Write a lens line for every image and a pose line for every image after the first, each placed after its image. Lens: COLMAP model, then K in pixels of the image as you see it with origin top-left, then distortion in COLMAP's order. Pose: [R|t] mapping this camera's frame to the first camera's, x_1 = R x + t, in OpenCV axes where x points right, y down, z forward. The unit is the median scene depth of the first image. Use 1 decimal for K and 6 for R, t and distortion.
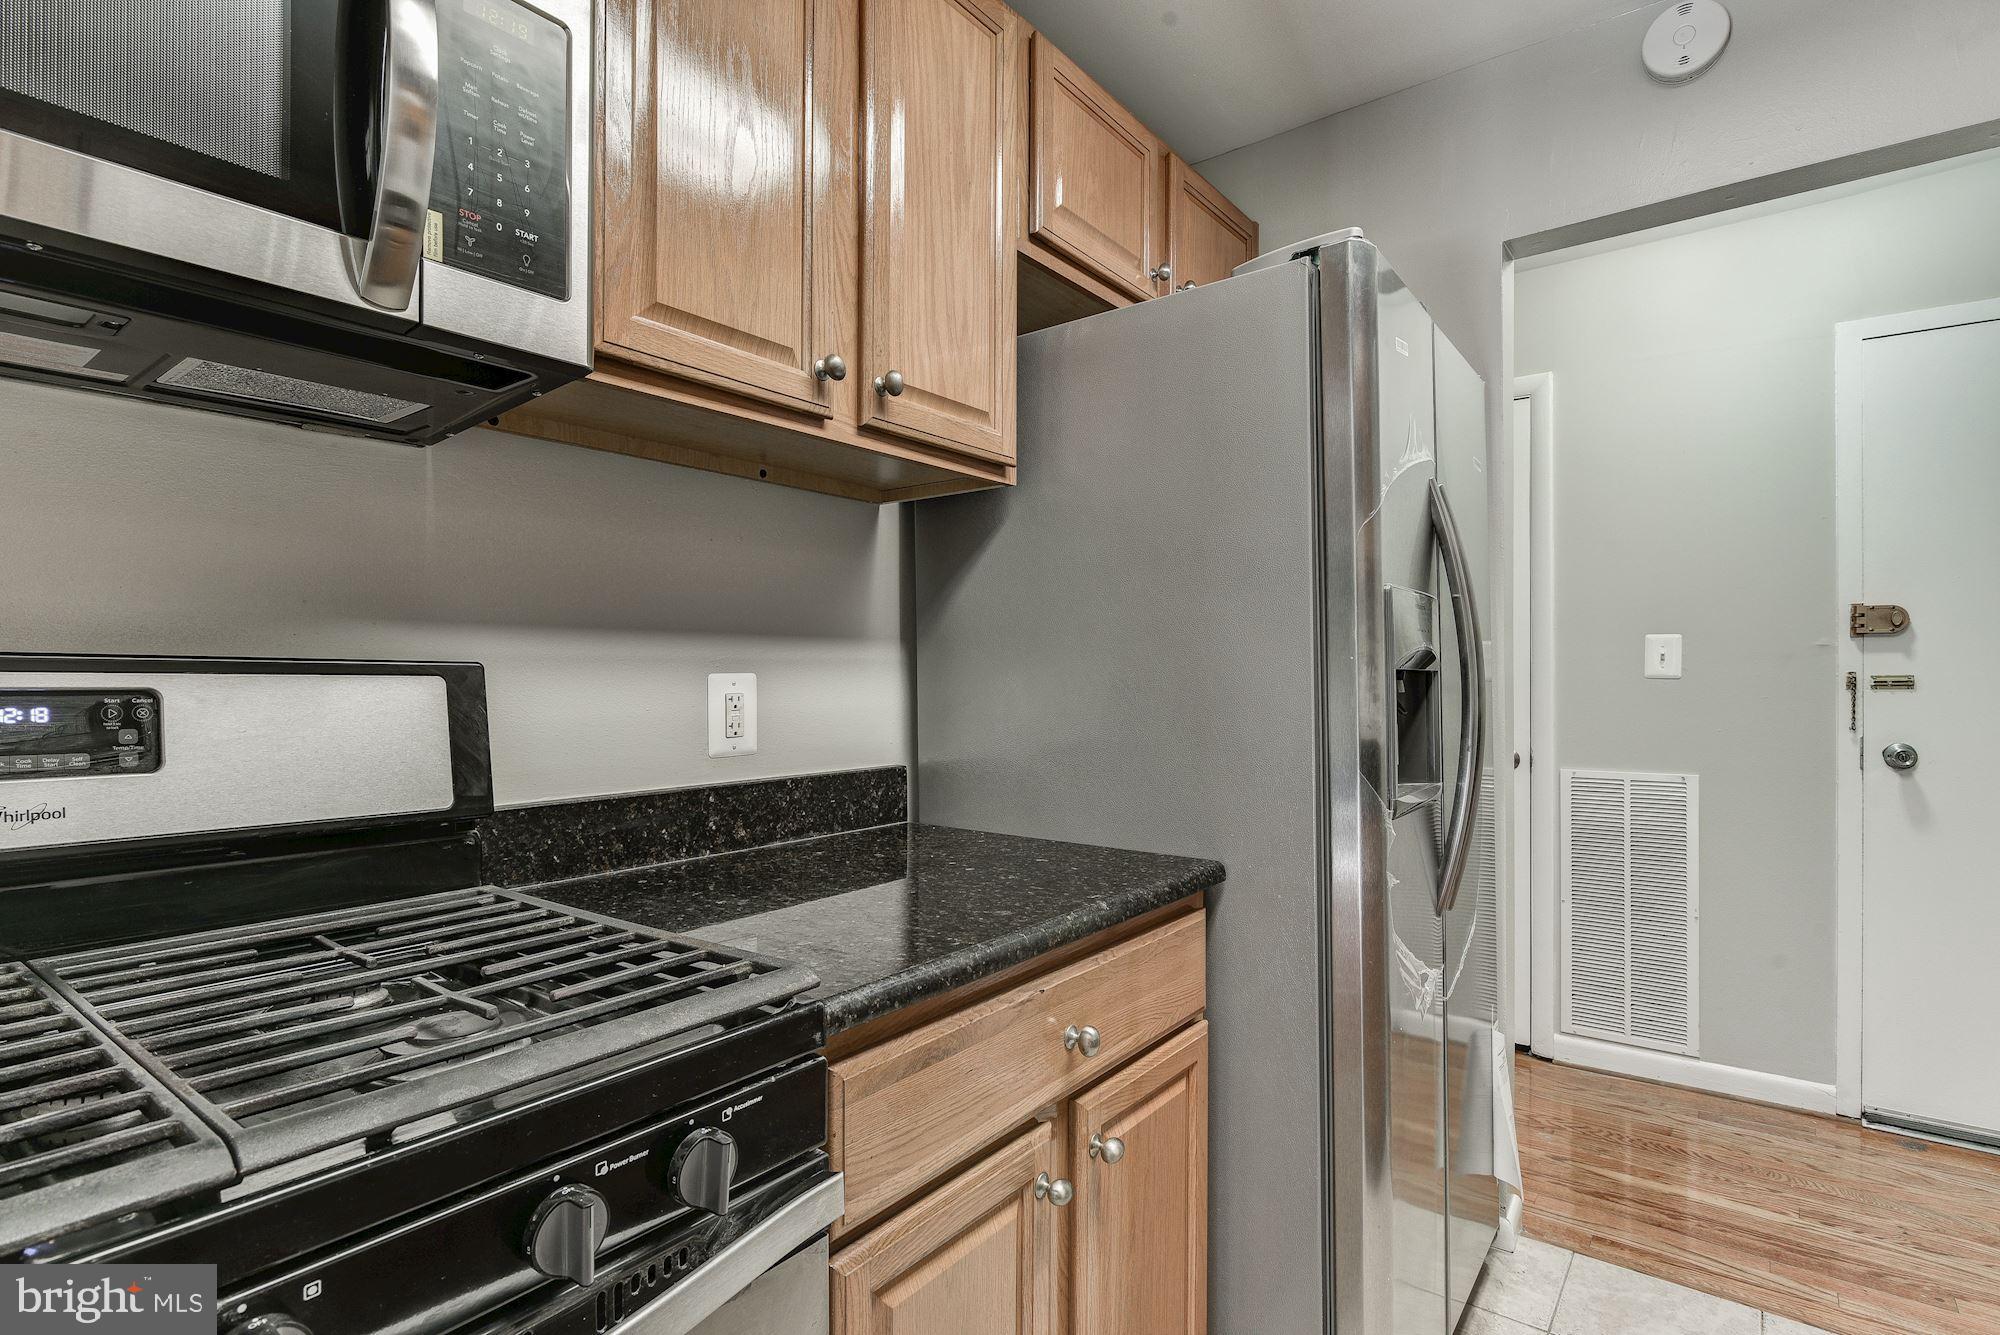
lens RADIAL K [[983.4, 0, 1001.1], [0, 983.4, 677.1], [0, 0, 1]] dist [-0.004059, -0.002115]
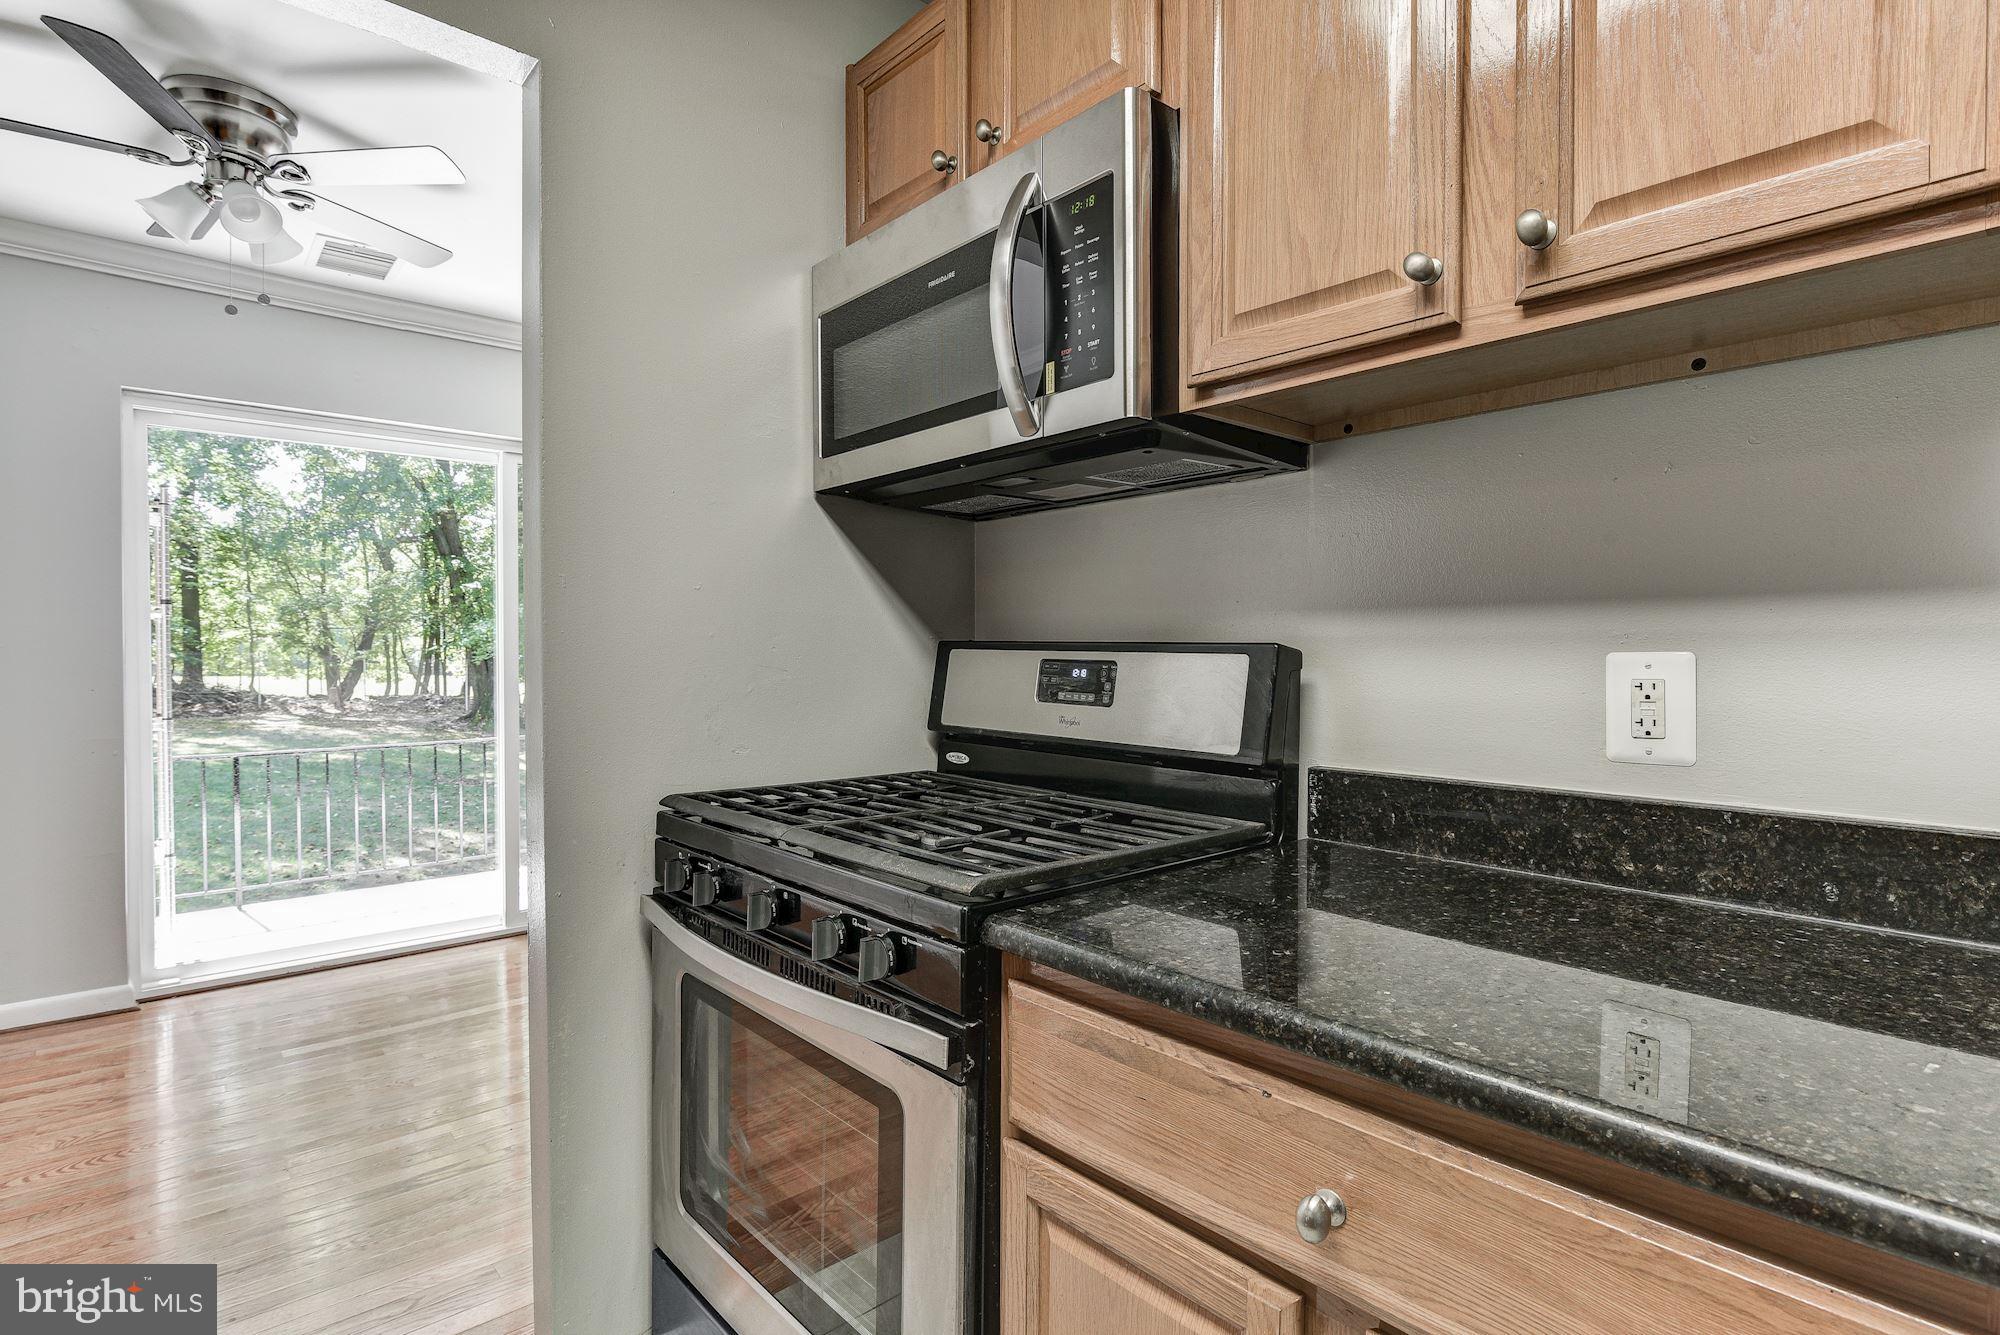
lens RADIAL K [[983.4, 0, 997.4], [0, 983.4, 672.3], [0, 0, 1]] dist [-0.004059, -0.002115]
pose [[-0.195049, 0.020353, -0.980582, 0.534362], [-0.003167, 0.999766, 0.021381, -0.002845], [0.980788, 0.007276, -0.194939, 0.647019]]
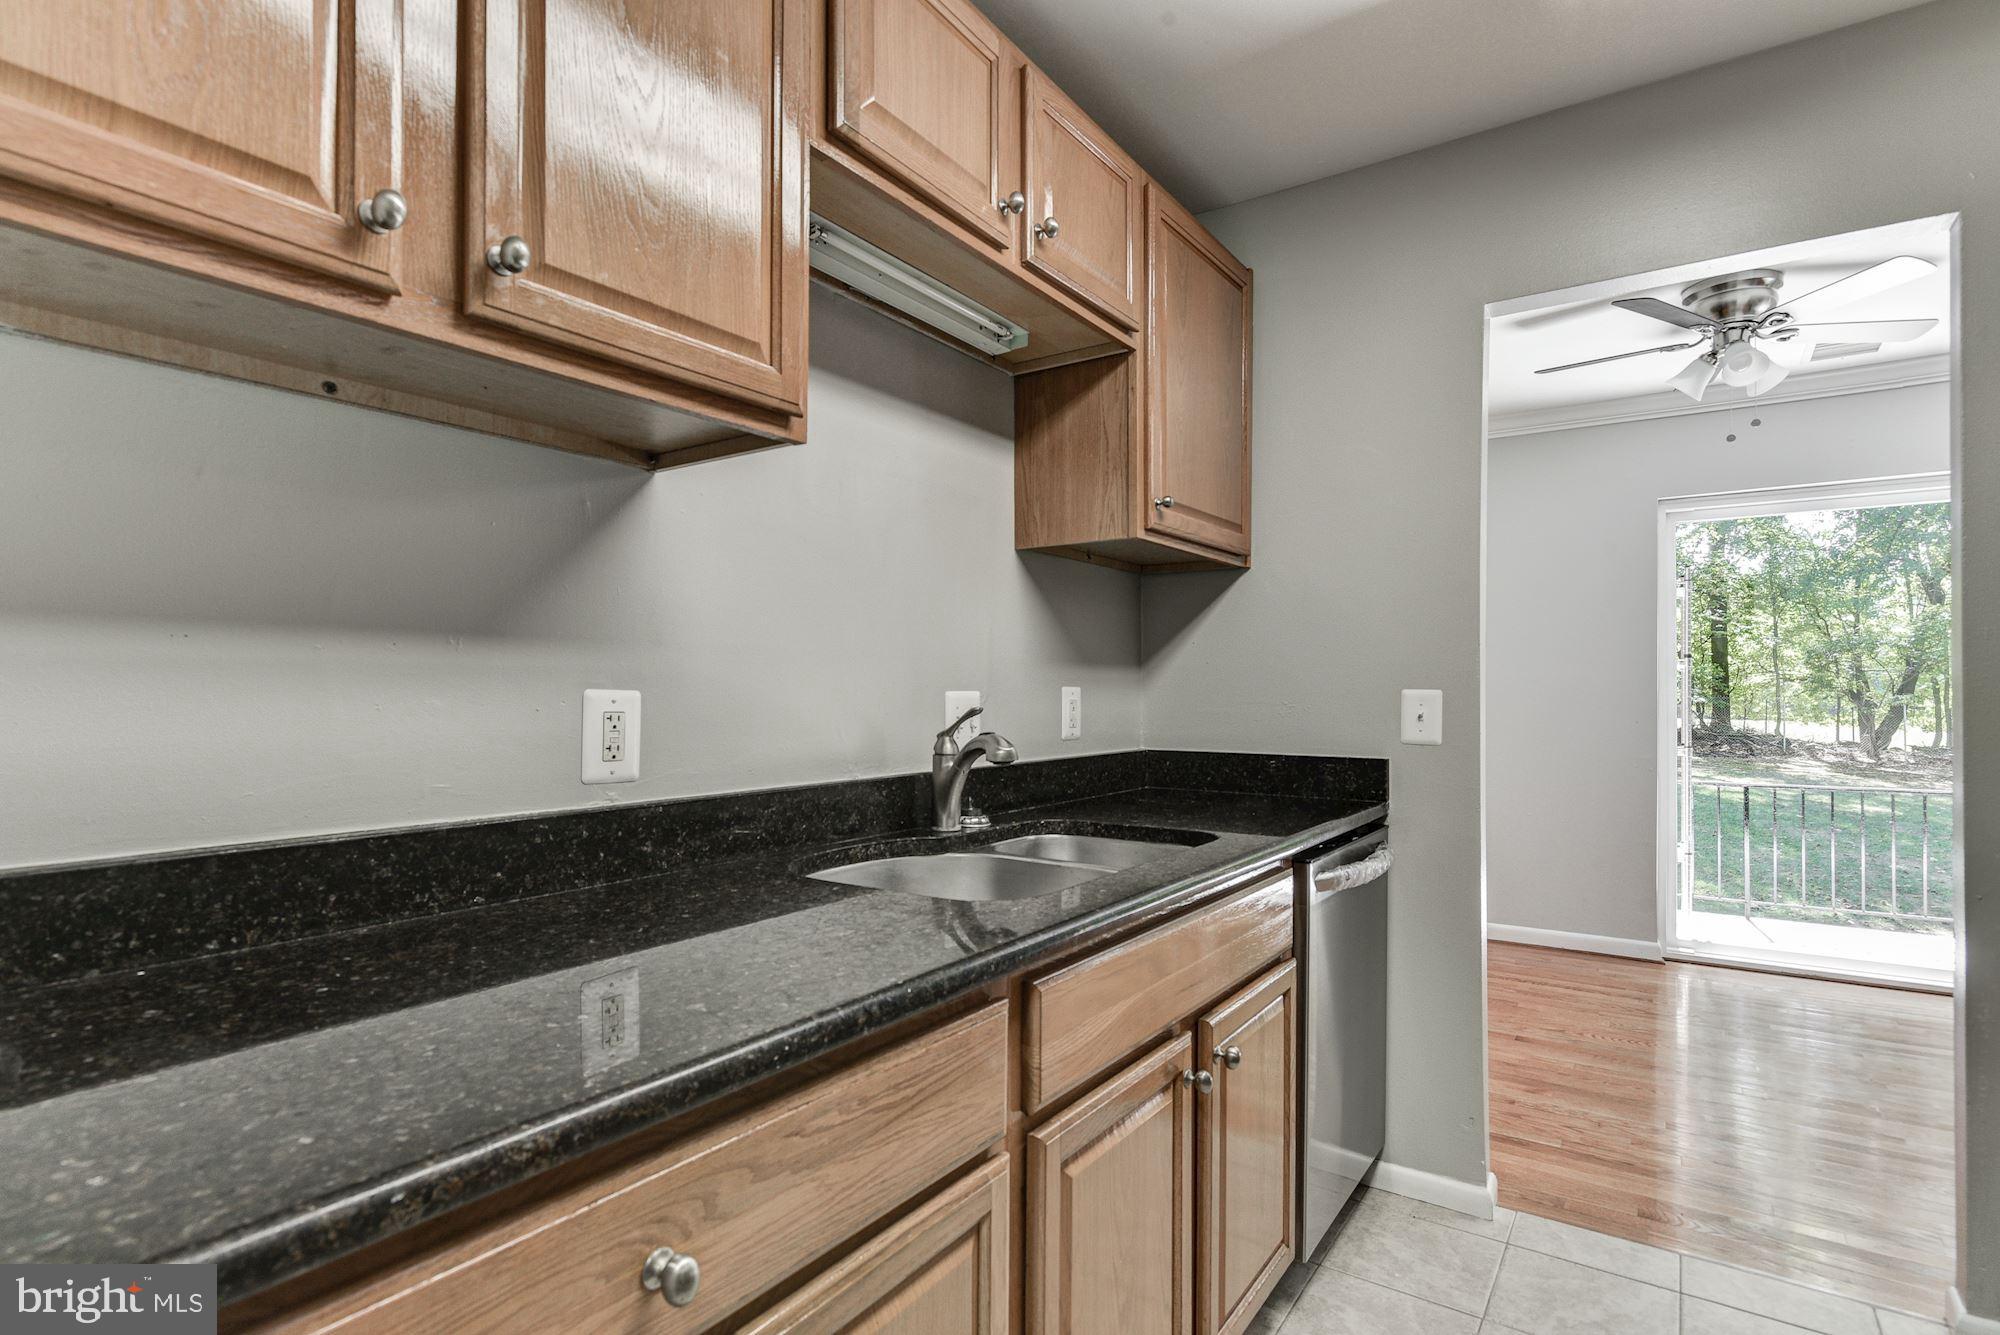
lens RADIAL K [[983.4, 0, 1013.6], [0, 983.4, 685.4], [0, 0, 1]] dist [-0.004059, -0.002115]
pose [[-0.998148, -0.002369, -0.060787, 0.940644], [-0.001982, 0.999977, -0.006424, -0.001504], [0.060801, -0.006292, -0.998130, 1.210831]]
